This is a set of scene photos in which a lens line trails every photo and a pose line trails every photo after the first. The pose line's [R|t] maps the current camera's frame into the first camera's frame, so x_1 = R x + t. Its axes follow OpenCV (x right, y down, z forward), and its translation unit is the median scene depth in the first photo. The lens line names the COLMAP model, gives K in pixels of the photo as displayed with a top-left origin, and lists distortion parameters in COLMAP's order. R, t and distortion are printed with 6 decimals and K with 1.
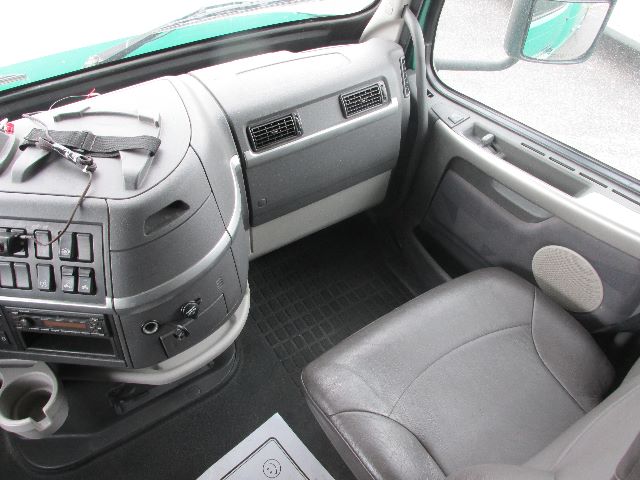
lens RADIAL K [[526.9, 0, 320.0], [0, 526.9, 240.0], [0, 0, 1]] dist [-0.004671, -0.003024]
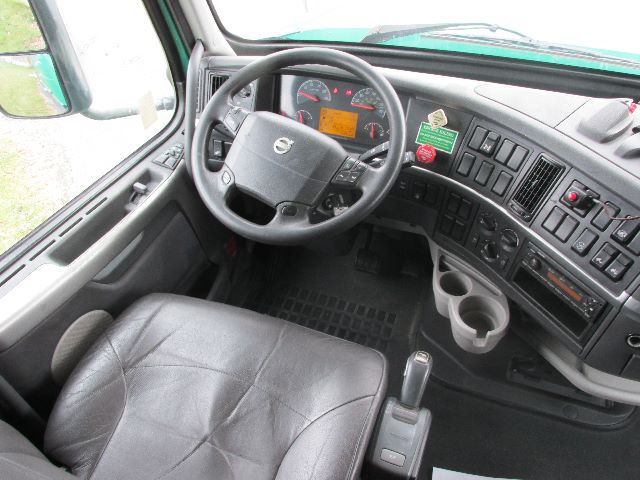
lens RADIAL K [[526.9, 0, 320.0], [0, 526.9, 240.0], [0, 0, 1]] dist [-0.004671, -0.003024]
pose [[0.620897, 0.561091, -0.547415, -0.263717], [-0.561728, 0.805551, 0.188545, 0.164913], [0.546762, 0.190431, 0.815345, -0.169772]]
